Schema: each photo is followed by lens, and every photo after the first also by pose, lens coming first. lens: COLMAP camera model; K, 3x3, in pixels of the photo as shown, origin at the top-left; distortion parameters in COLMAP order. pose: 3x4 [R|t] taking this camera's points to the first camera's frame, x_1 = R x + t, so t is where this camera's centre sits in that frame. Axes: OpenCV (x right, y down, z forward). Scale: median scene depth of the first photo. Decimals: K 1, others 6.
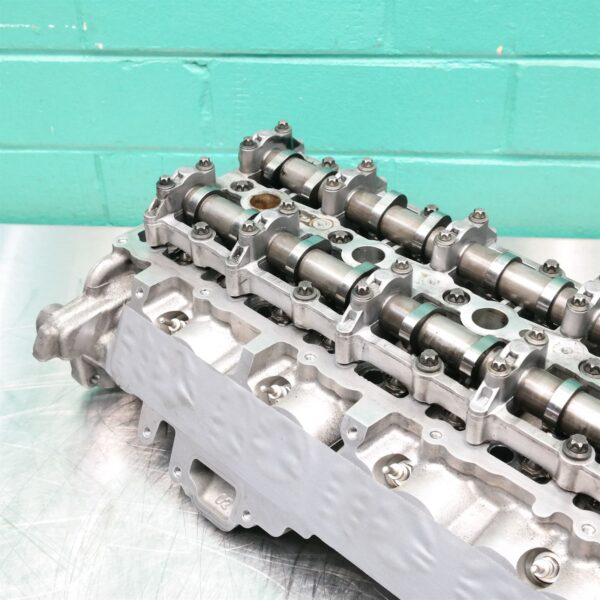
lens RADIAL K [[980.3, 0, 301.0], [0, 980.3, 297.6], [0, 0, 1]] dist [-0.044493, 0.000000]
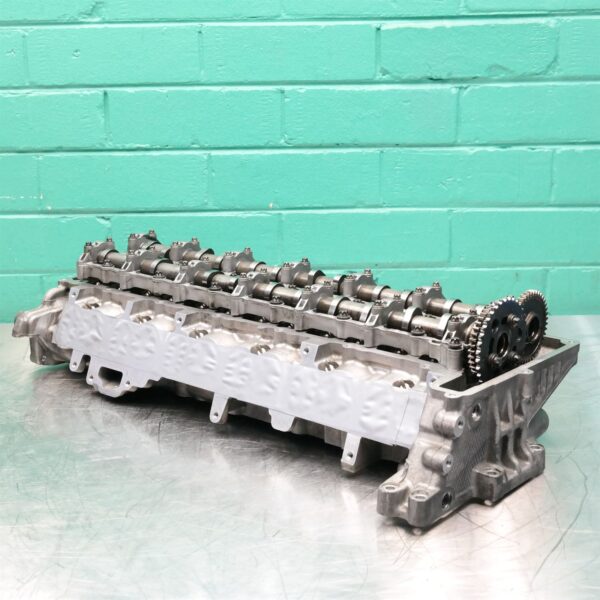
lens RADIAL K [[1054.9, 0, 297.2], [0, 1054.9, 313.1], [0, 0, 1]] dist [-0.020923, 0.000000]
pose [[0.995353, -0.006386, 0.096079, 0.060304], [0.040913, 0.931302, -0.361943, 0.660154], [-0.087167, 0.364192, 0.927236, -0.778744]]
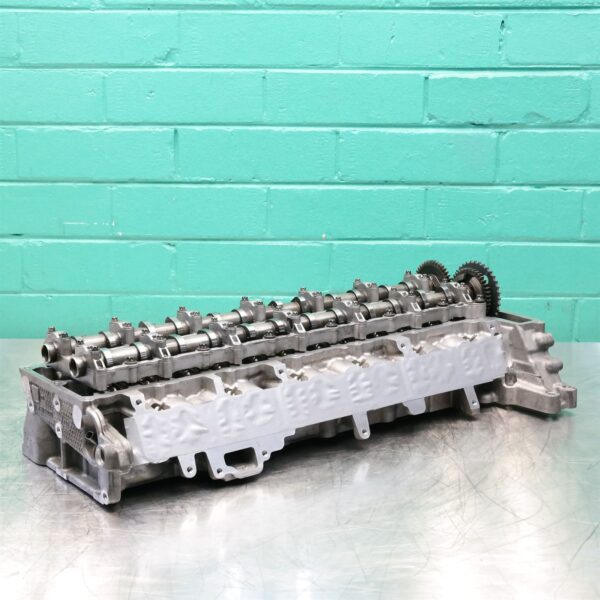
lens RADIAL K [[1054.9, 0, 312.1], [0, 1054.9, 313.1], [0, 0, 1]] dist [-0.020923, 0.000000]
pose [[0.995474, 0.016843, 0.093530, -0.020630], [0.020565, 0.922676, -0.385027, 0.729770], [-0.092783, 0.385207, 0.918154, -0.931705]]
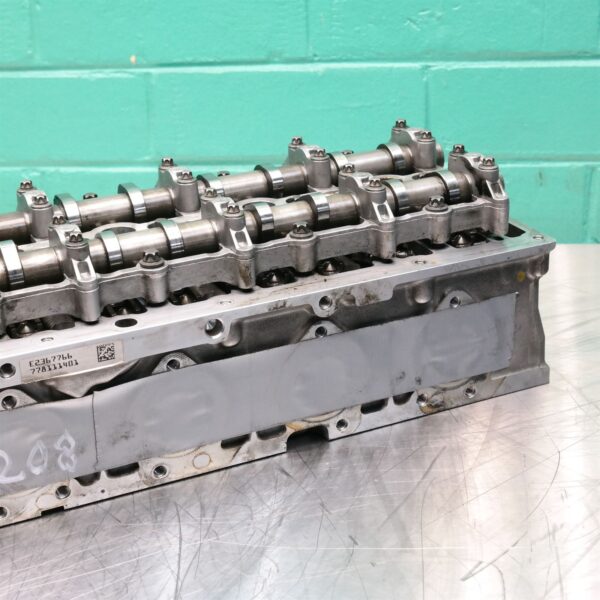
lens RADIAL K [[1211.1, 0, 297.0], [0, 1211.1, 303.4], [0, 0, 1]] dist [0.062173, 0.000000]
pose [[0.999404, 0.005592, -0.034063, 0.444353], [-0.014598, 0.962681, -0.270246, 0.397546], [0.031280, 0.270582, 0.962189, -0.274054]]
